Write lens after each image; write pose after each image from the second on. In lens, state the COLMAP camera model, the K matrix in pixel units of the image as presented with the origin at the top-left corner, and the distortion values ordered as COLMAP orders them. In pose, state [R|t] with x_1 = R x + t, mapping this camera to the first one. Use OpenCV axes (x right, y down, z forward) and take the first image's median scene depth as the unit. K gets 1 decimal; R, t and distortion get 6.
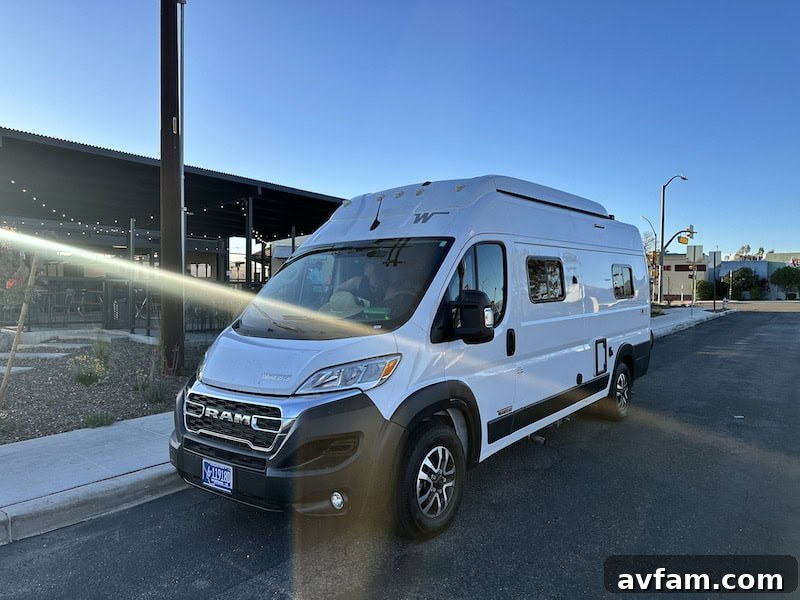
lens RADIAL K [[555.6, 0, 400.0], [0, 555.6, 300.0], [0, 0, 1]] dist [0.003055, -0.002435]
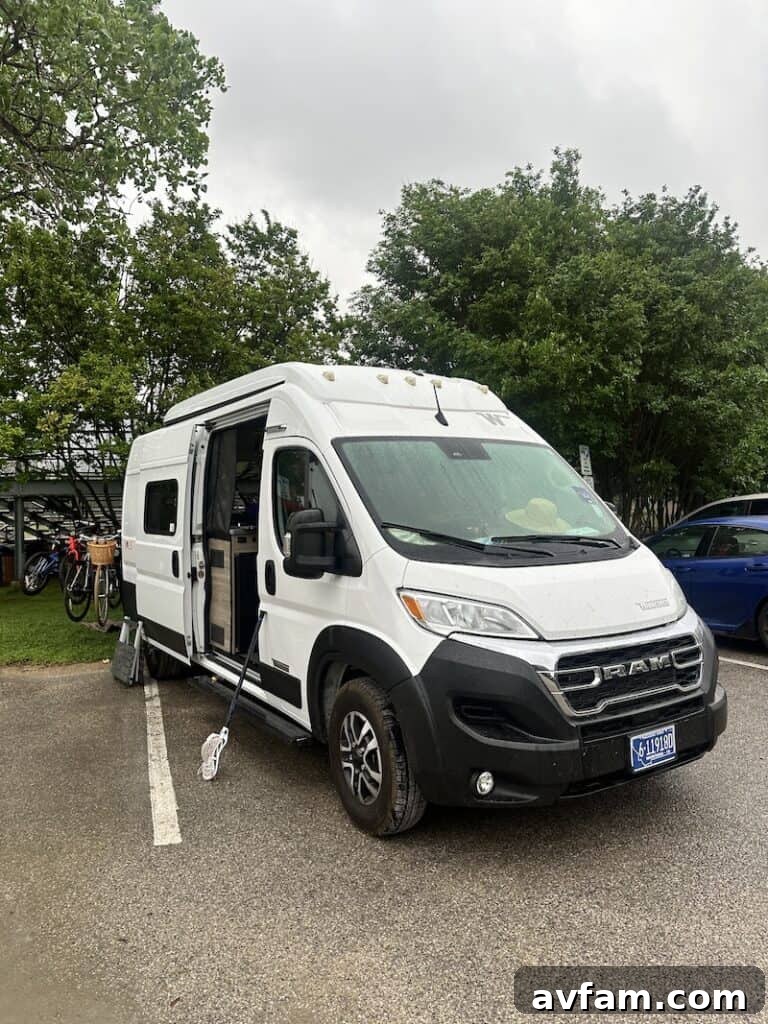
lens RADIAL K [[711.2, 0, 384.0], [0, 711.2, 512.0], [0, 0, 1]] dist [0.003055, -0.002435]
pose [[0.317708, 0.035076, 0.947540, -1.257430], [0.025302, 0.998646, -0.045452, 0.034032], [-0.947851, 0.038415, 0.316390, 0.958293]]
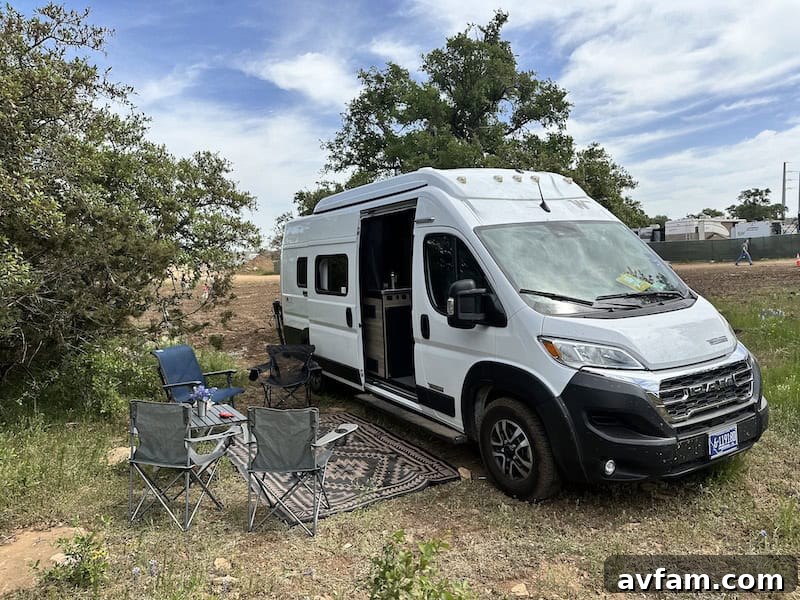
lens RADIAL K [[555.6, 0, 400.0], [0, 555.6, 300.0], [0, 0, 1]] dist [0.003055, -0.002435]
pose [[0.367531, -0.050156, 0.928658, -1.424869], [0.060214, 0.997733, 0.030056, -0.021317], [-0.928060, 0.044872, 0.369718, 1.088993]]
